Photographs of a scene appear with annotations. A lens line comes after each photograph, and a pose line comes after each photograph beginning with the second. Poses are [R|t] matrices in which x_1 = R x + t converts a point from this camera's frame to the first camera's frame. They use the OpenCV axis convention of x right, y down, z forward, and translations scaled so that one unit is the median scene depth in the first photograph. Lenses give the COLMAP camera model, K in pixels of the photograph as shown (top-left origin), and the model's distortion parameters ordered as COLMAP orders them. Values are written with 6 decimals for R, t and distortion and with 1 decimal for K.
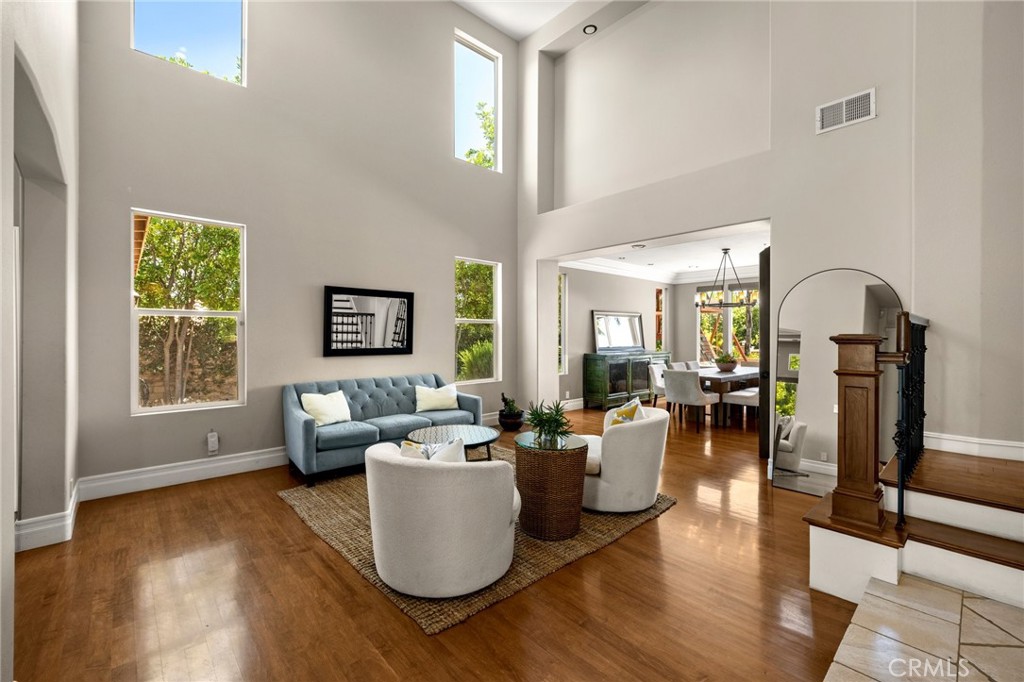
lens RADIAL K [[436.1, 0, 513.2], [0, 436.1, 336.9], [0, 0, 1]] dist [-0.004094, -0.000668]
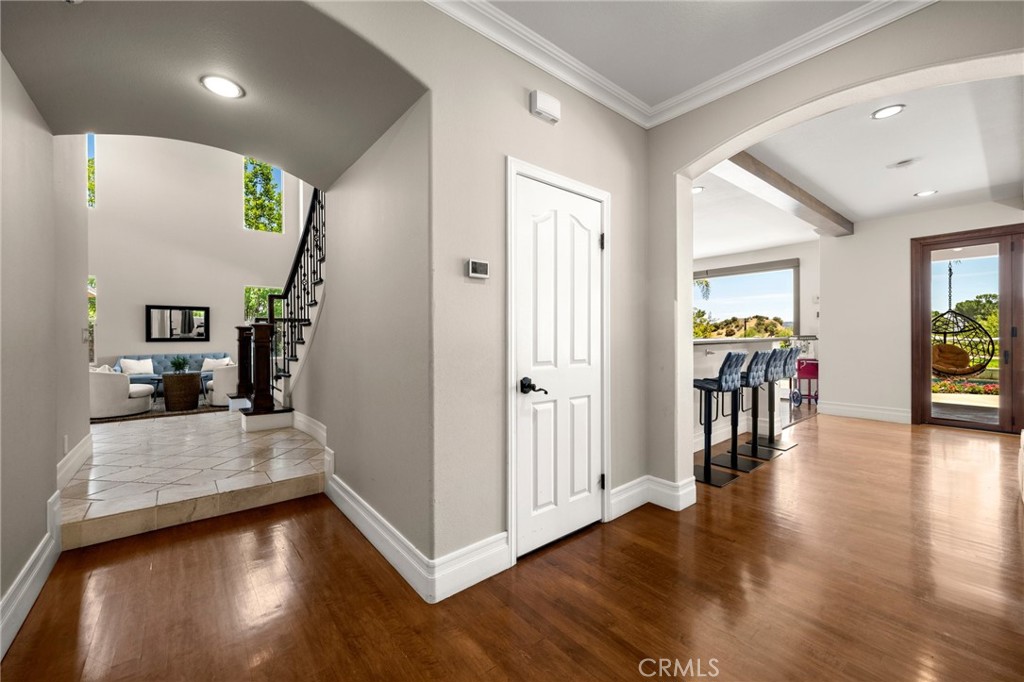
lens RADIAL K [[403.2, 0, 510.9], [0, 403.2, 339.7], [0, 0, 1]] dist [-0.001154, -0.000042]
pose [[0.997349, -0.004287, -0.072637, 1.298711], [0.004579, 0.999982, 0.003854, 0.036700], [0.072619, -0.004176, 0.997351, -0.657131]]
